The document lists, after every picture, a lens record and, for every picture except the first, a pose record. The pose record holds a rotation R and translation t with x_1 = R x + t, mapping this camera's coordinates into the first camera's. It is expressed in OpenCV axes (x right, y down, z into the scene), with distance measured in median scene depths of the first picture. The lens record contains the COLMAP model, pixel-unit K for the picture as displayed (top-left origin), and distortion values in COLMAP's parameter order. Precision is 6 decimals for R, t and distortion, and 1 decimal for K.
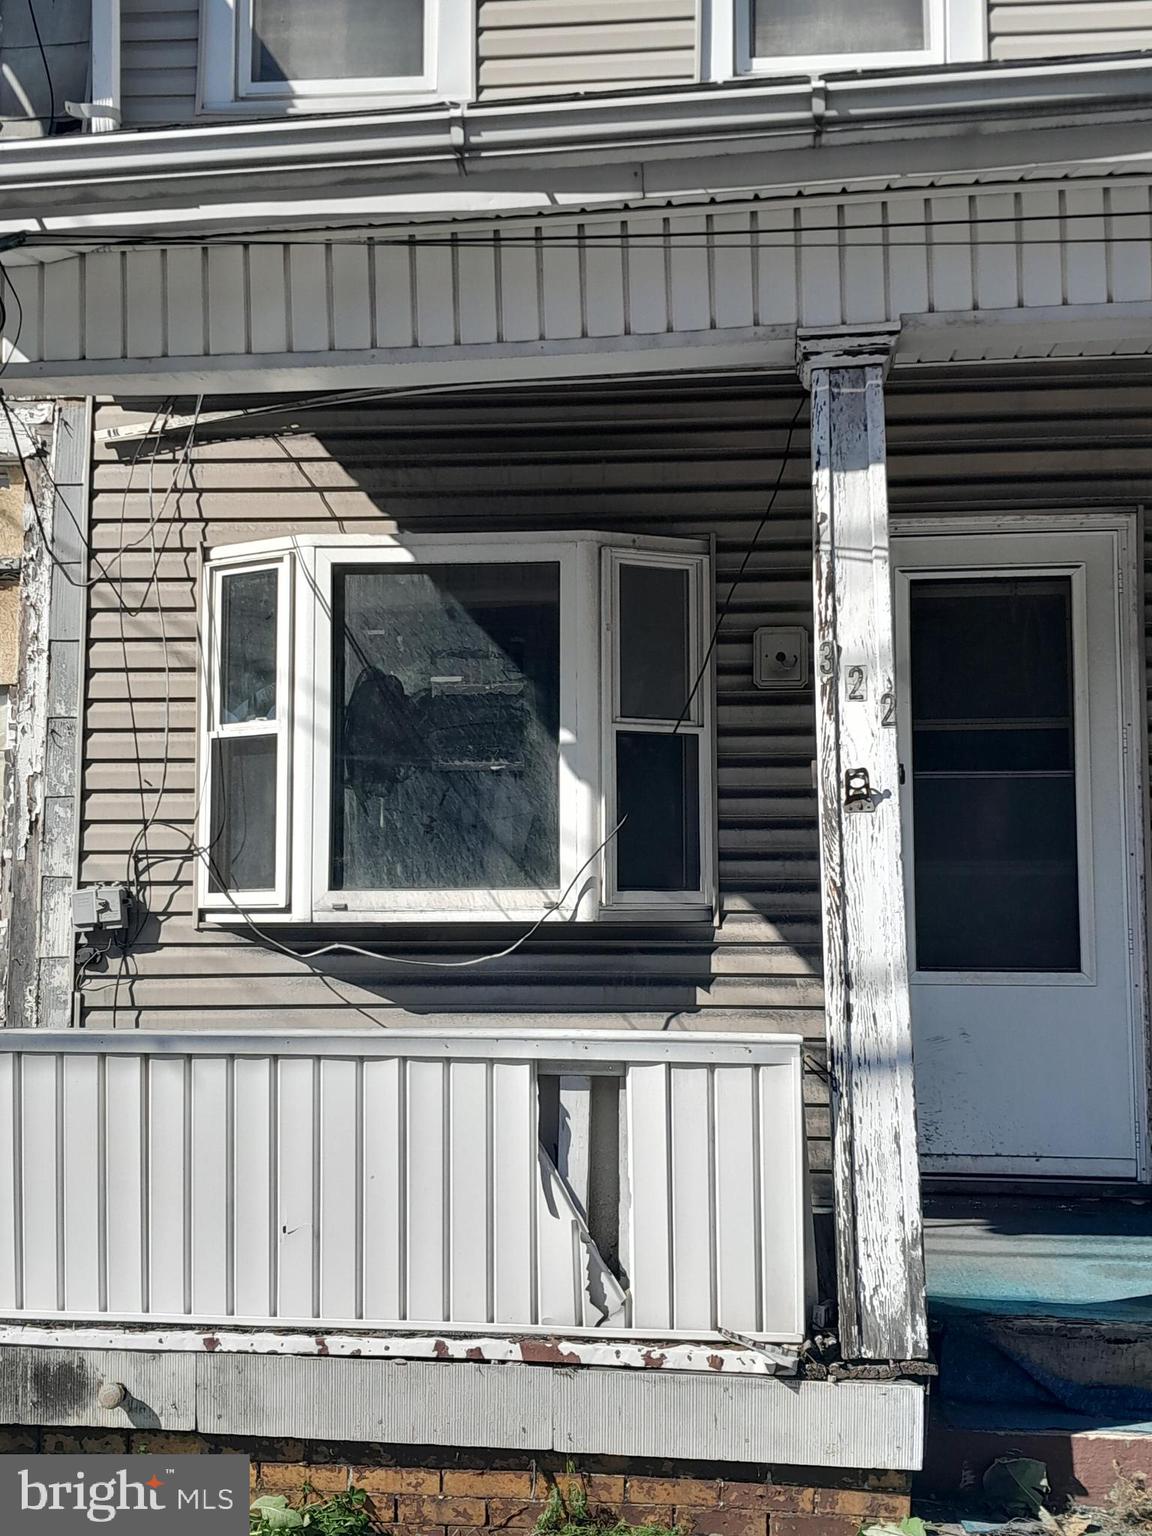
lens RADIAL K [[1813.3, 0, 576.0], [0, 1813.3, 768.0], [0, 0, 1]] dist [0.281399, -1.021238]
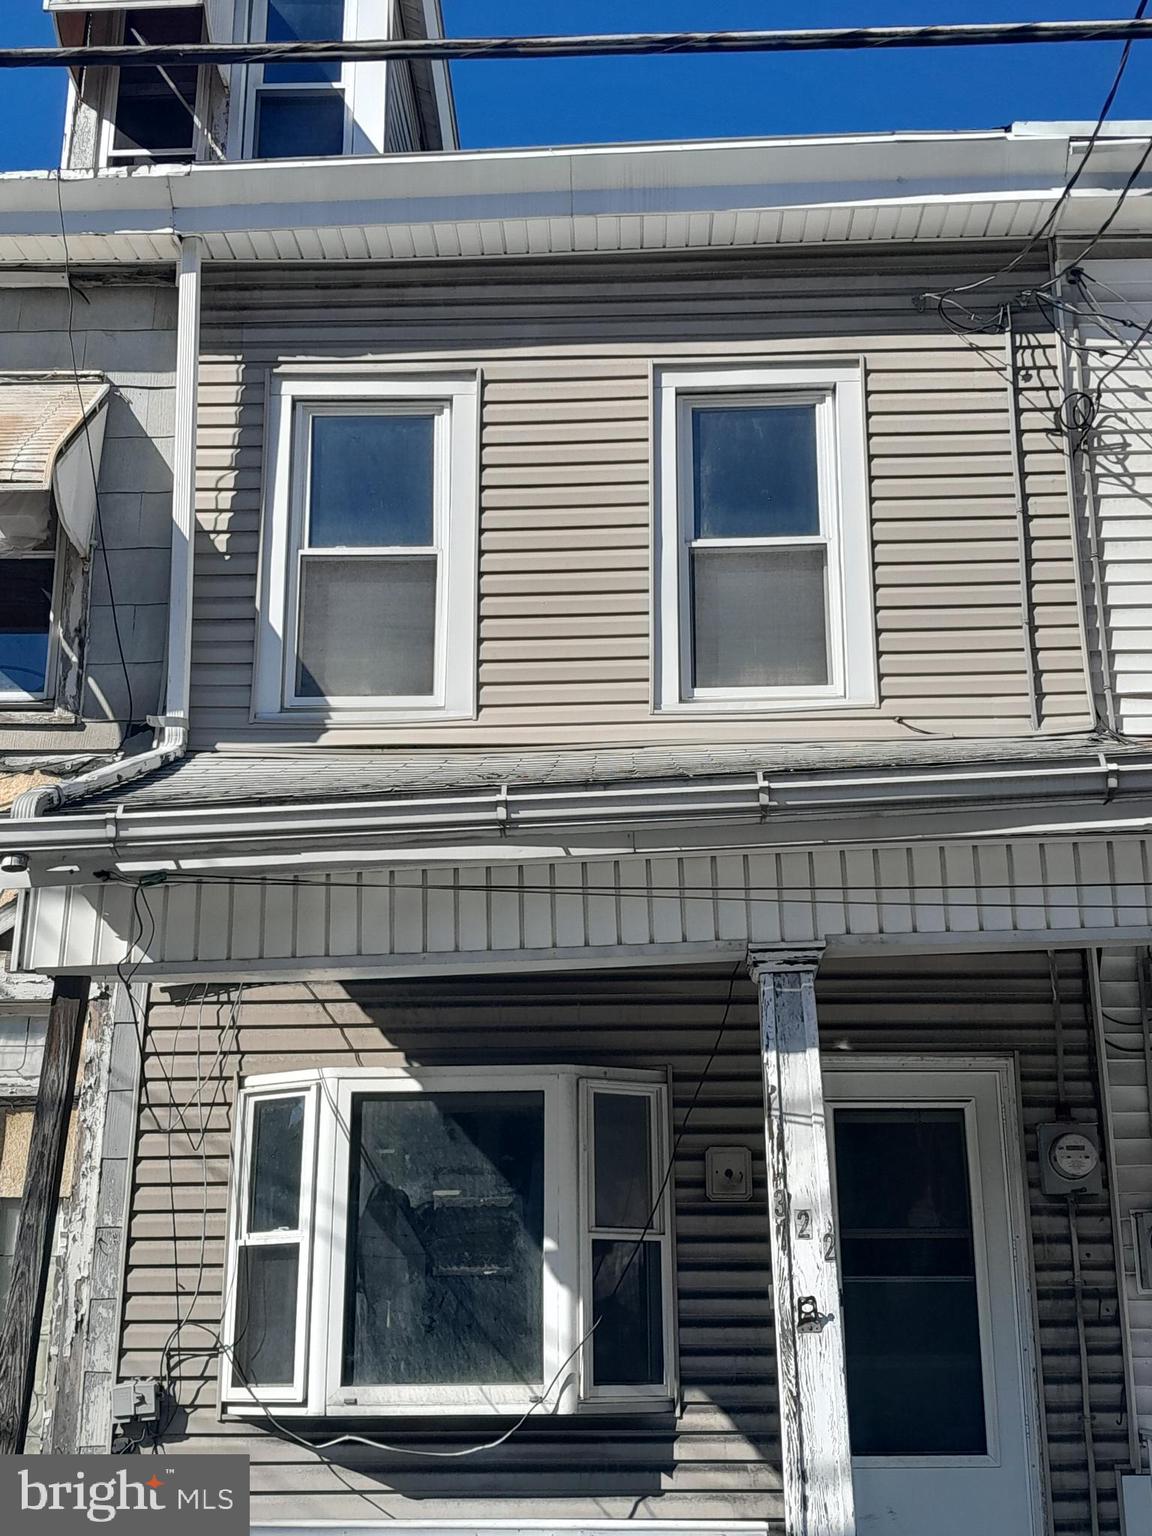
lens RADIAL K [[1884.1, 0, 576.0], [0, 1884.1, 768.0], [0, 0, 1]] dist [0.242232, -0.783440]
pose [[0.998061, 0.014705, 0.060480, -0.066037], [-0.001406, 0.976770, -0.214286, -0.053201], [-0.062227, 0.213785, 0.974897, -0.260044]]
